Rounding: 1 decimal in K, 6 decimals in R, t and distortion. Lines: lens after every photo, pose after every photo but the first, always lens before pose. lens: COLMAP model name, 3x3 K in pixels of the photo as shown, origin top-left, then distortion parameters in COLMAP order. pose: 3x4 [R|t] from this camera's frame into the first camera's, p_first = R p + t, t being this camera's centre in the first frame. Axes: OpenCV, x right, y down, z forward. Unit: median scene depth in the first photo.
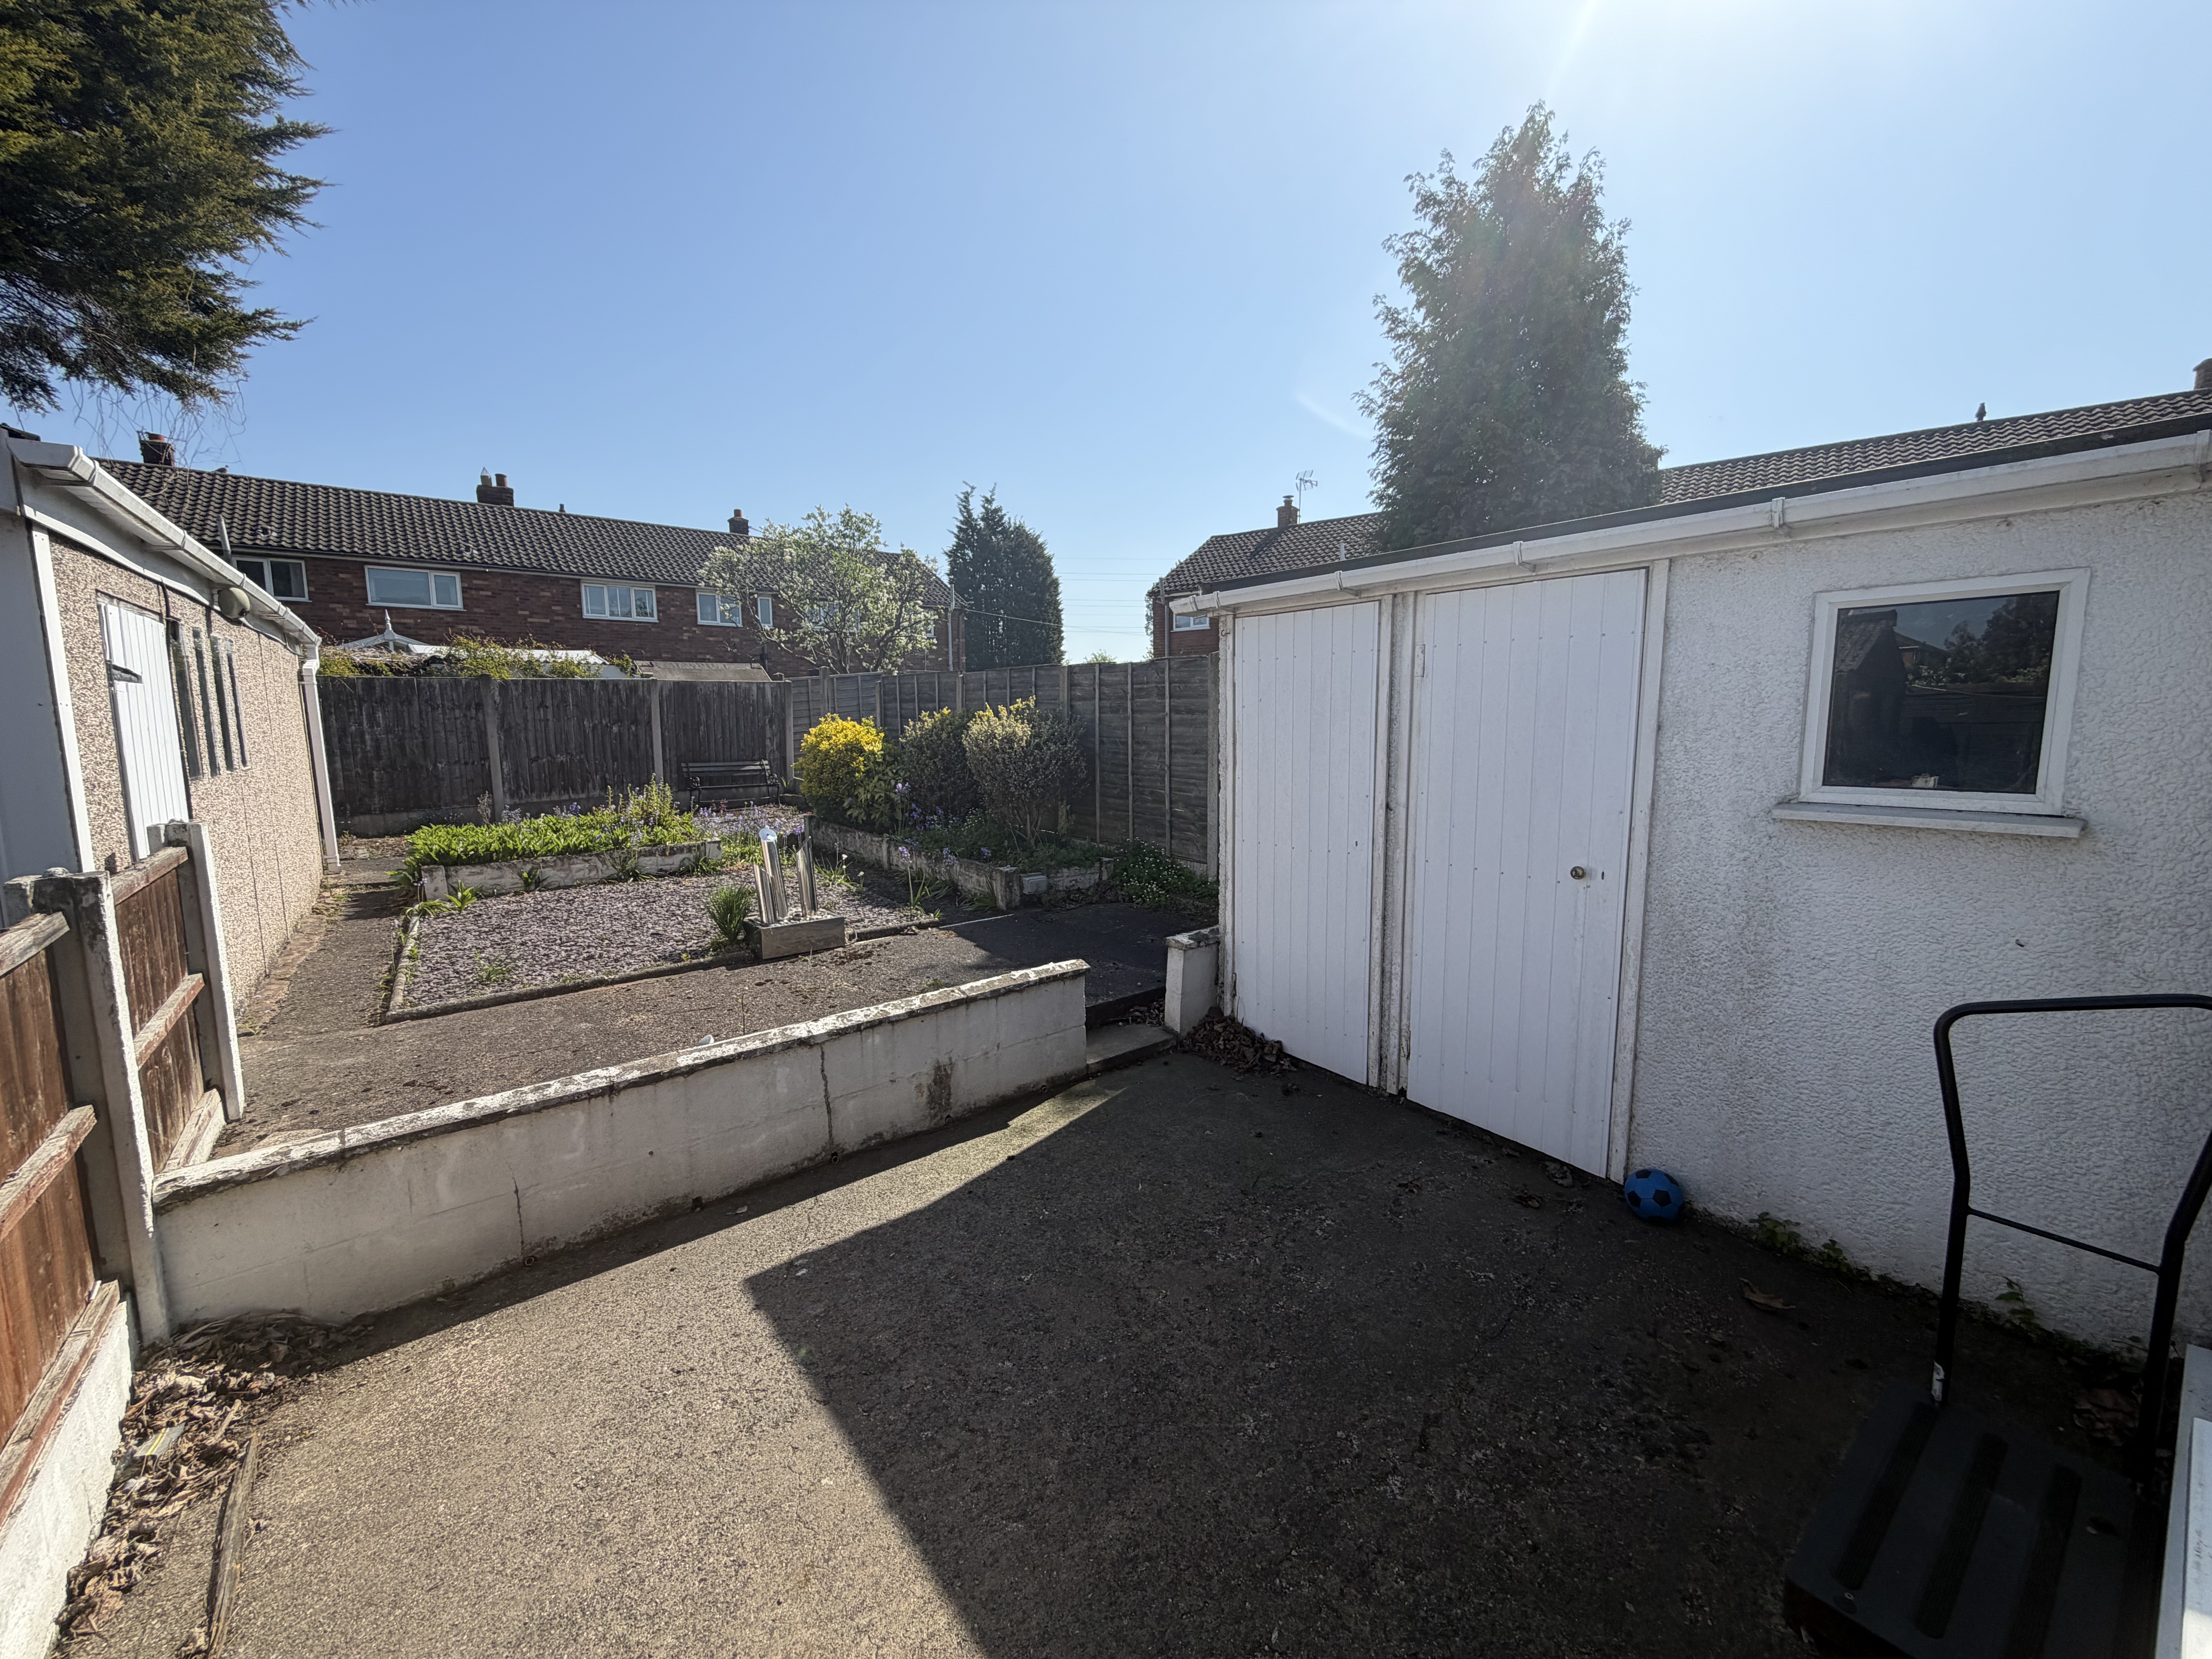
lens RADIAL K [[881.6, 0, 1101.7], [0, 881.6, 827.7], [0, 0, 1]] dist [0.000758, -0.000158]
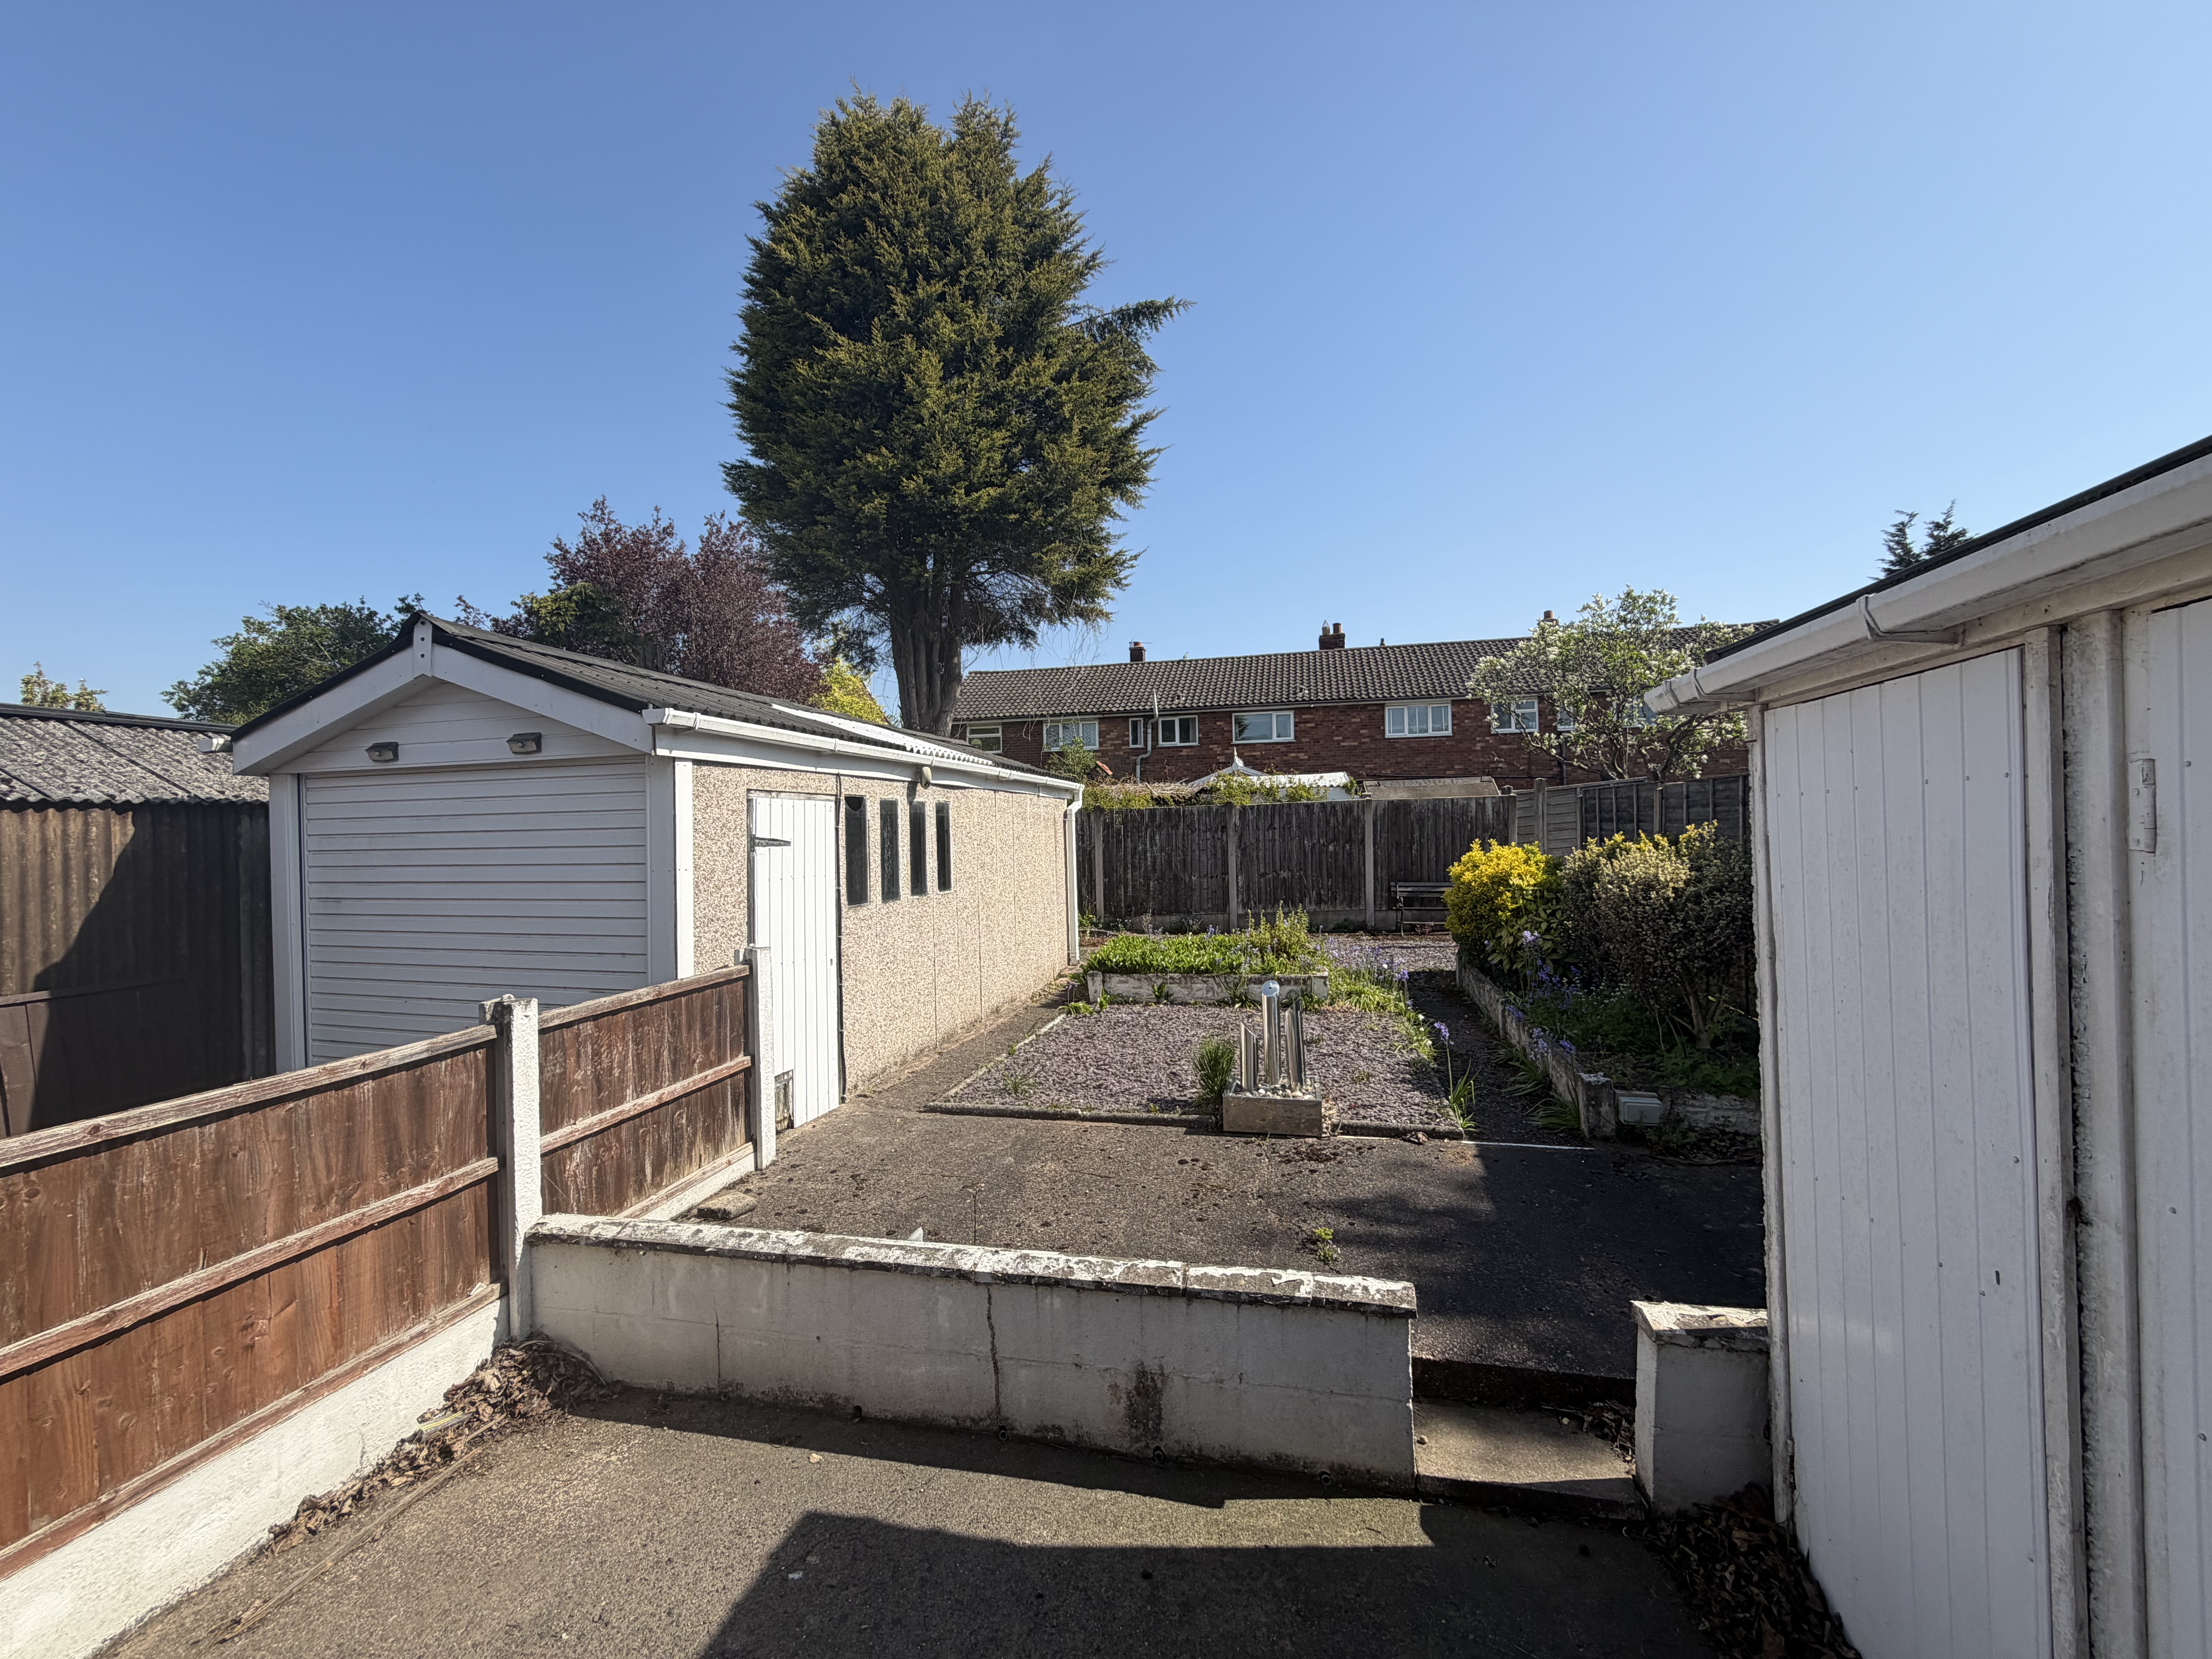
lens RADIAL K [[881.6, 0, 1101.7], [0, 881.6, 827.7], [0, 0, 1]] dist [0.000758, -0.000158]
pose [[0.616048, -0.007286, -0.787675, 0.145601], [-0.082671, 0.993837, -0.073850, -0.047167], [0.783359, 0.110613, 0.611649, 0.184034]]
